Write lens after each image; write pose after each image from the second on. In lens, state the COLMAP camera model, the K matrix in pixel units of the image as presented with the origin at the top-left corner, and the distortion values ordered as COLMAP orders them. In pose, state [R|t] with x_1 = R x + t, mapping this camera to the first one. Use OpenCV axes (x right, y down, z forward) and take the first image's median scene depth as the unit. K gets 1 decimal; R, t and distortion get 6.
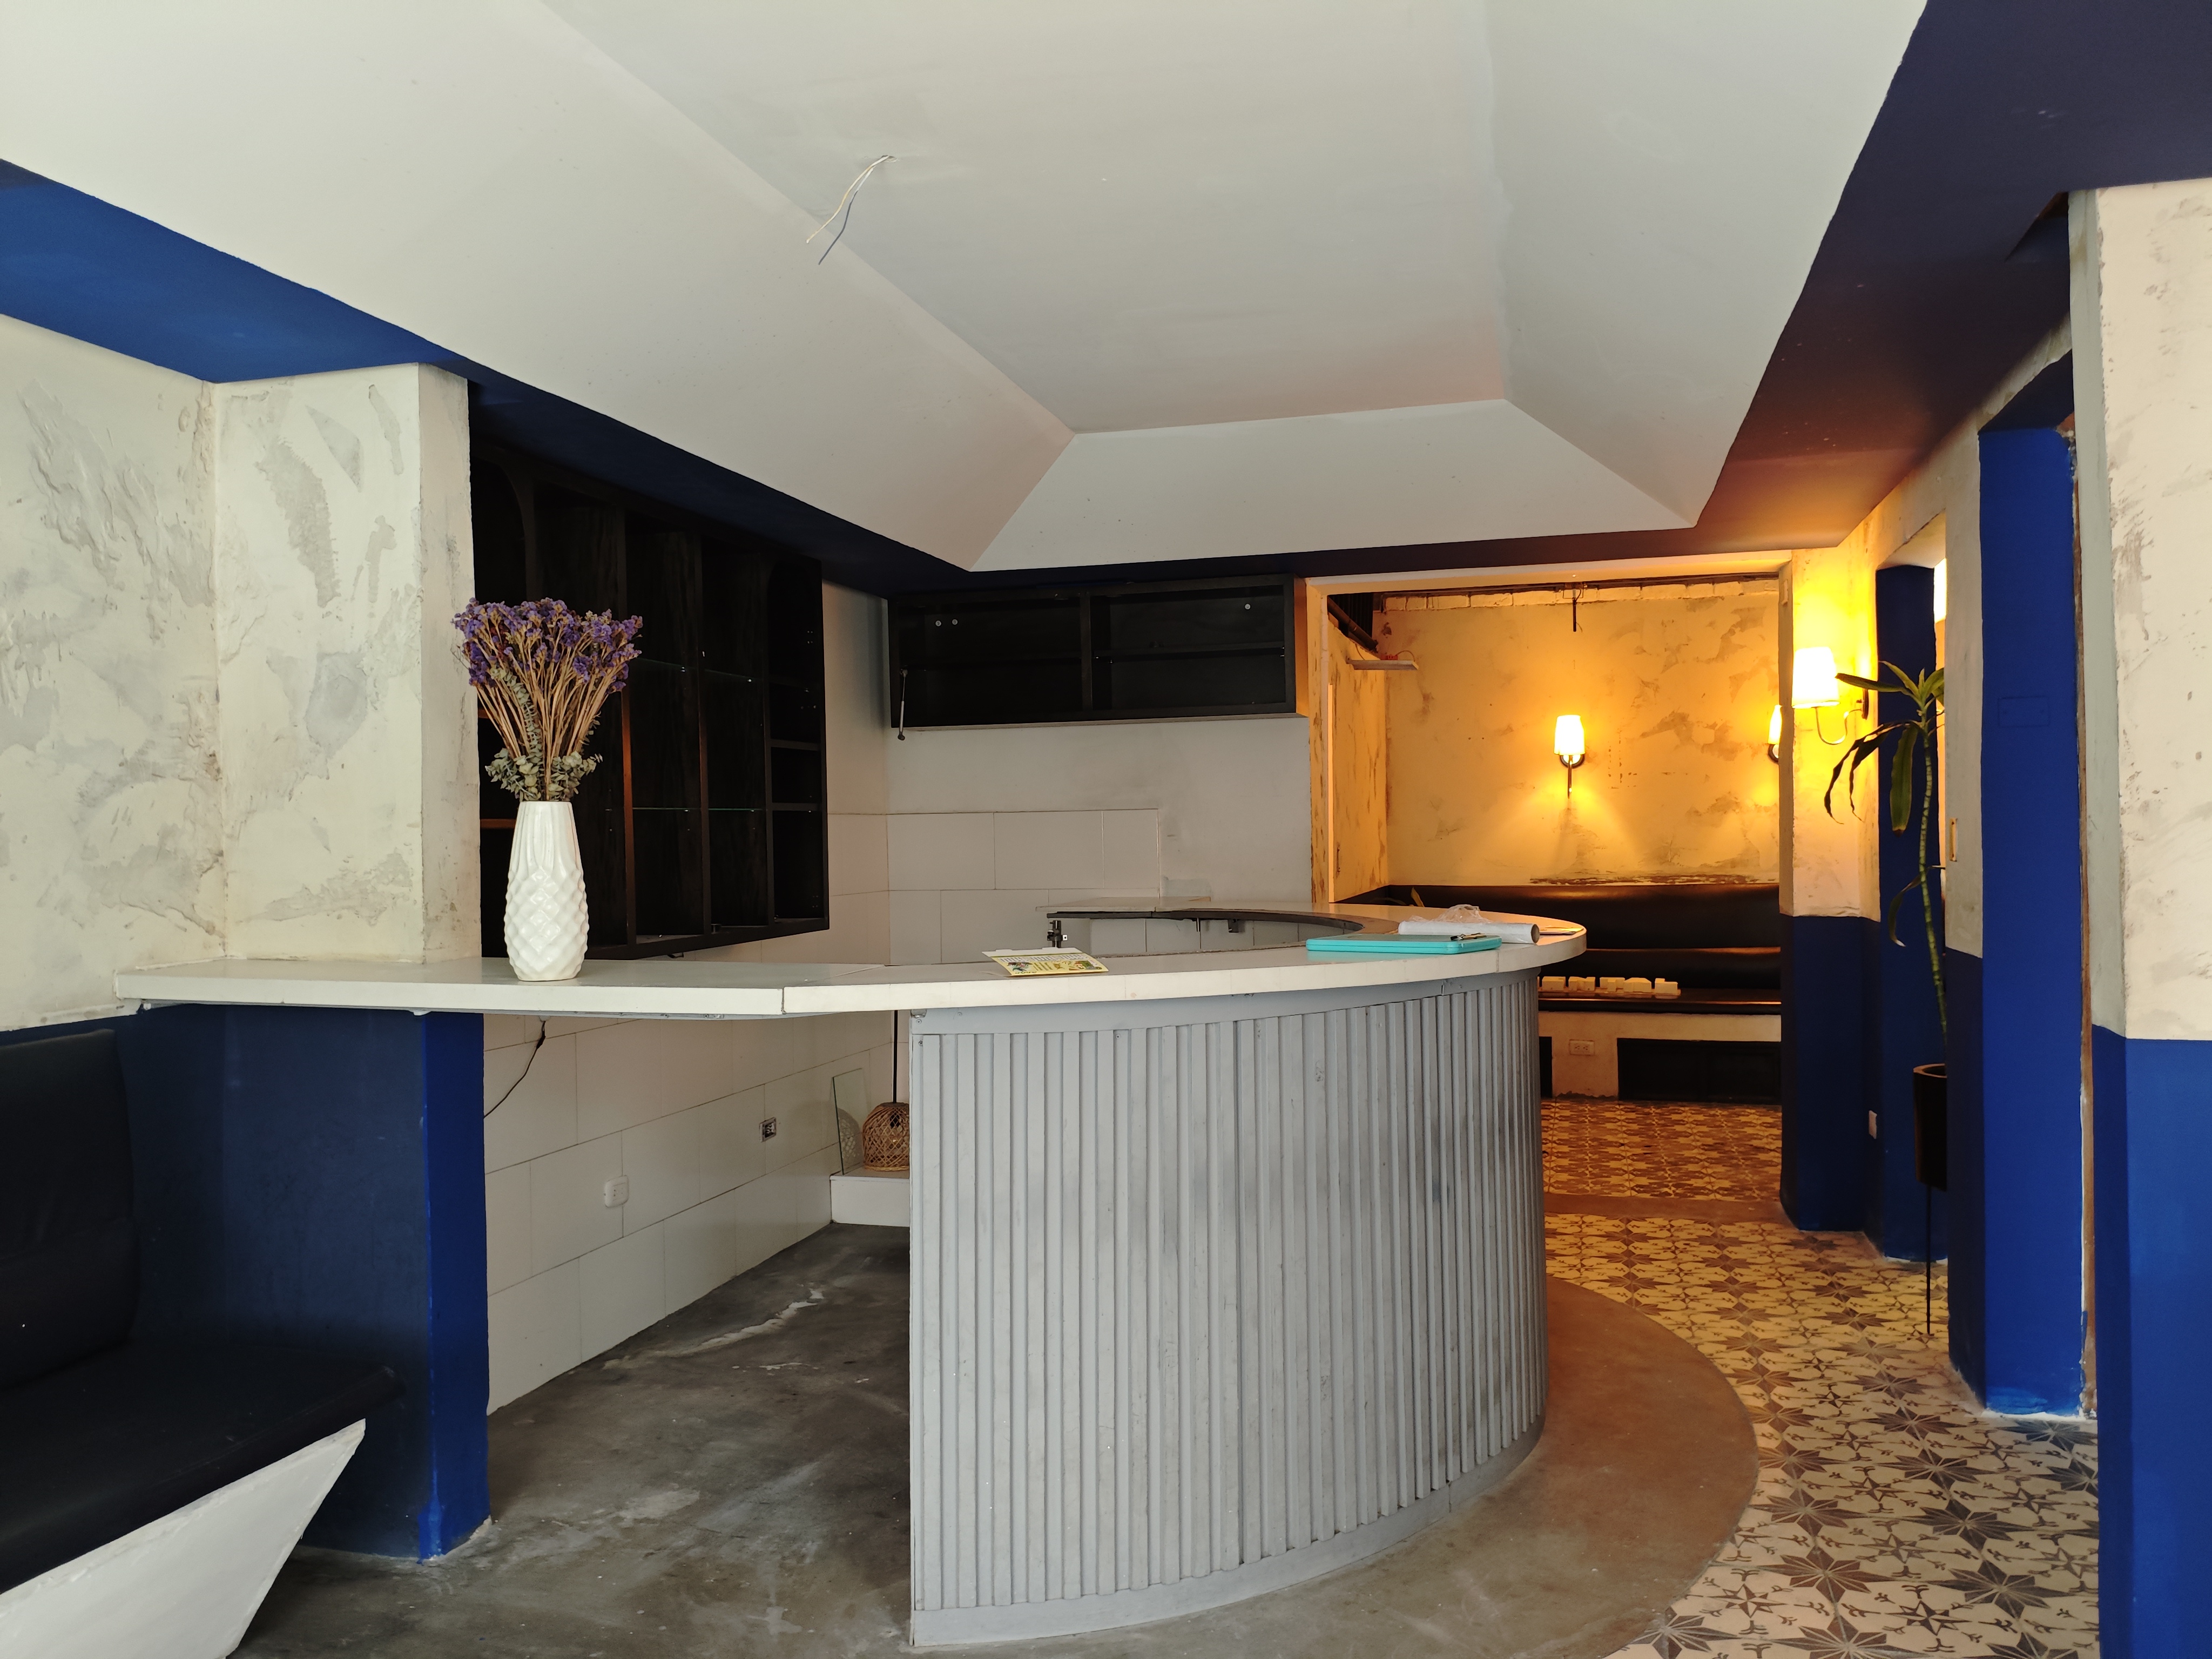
lens RADIAL K [[1685.1, 0, 1106.9], [0, 1685.1, 826.9], [0, 0, 1]] dist [0.018910, -0.058181]
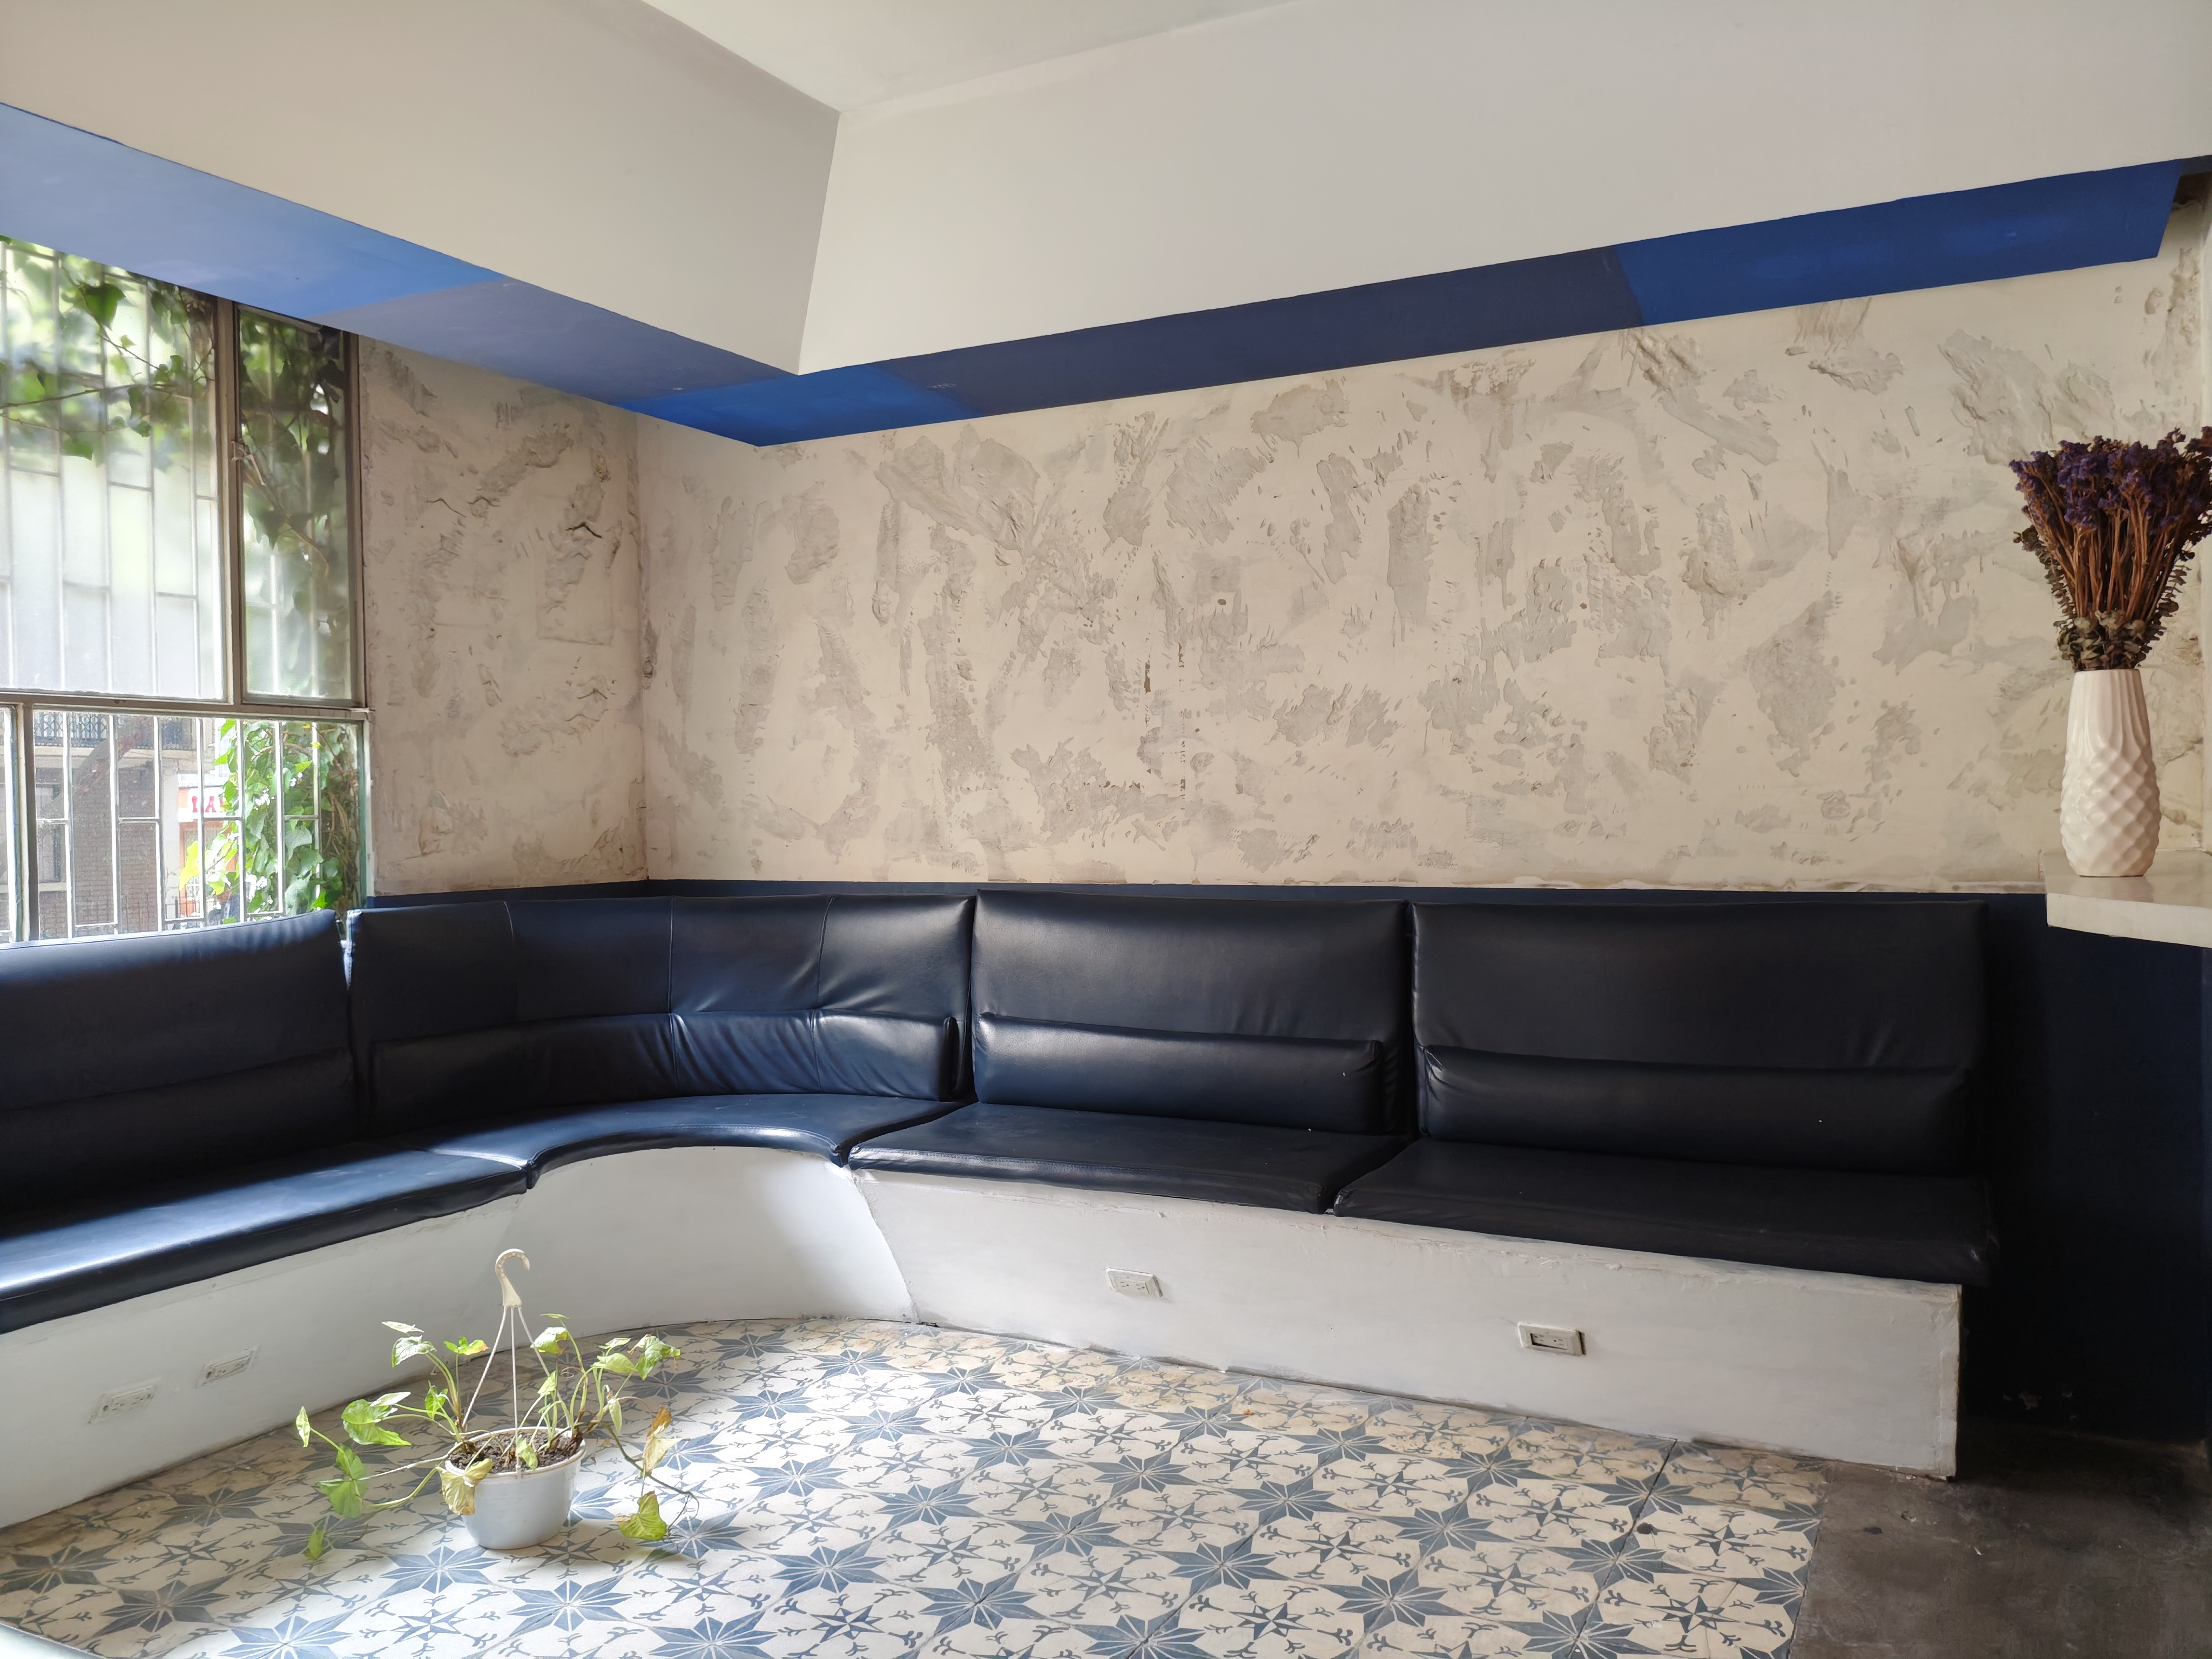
lens RADIAL K [[1685.1, 0, 1107.5], [0, 1685.1, 830.2], [0, 0, 1]] dist [0.018910, -0.058181]
pose [[-0.210960, 0.027250, -0.977115, 0.604007], [0.016448, 0.999569, 0.024326, 0.036919], [0.977356, -0.010940, -0.211317, 0.661129]]
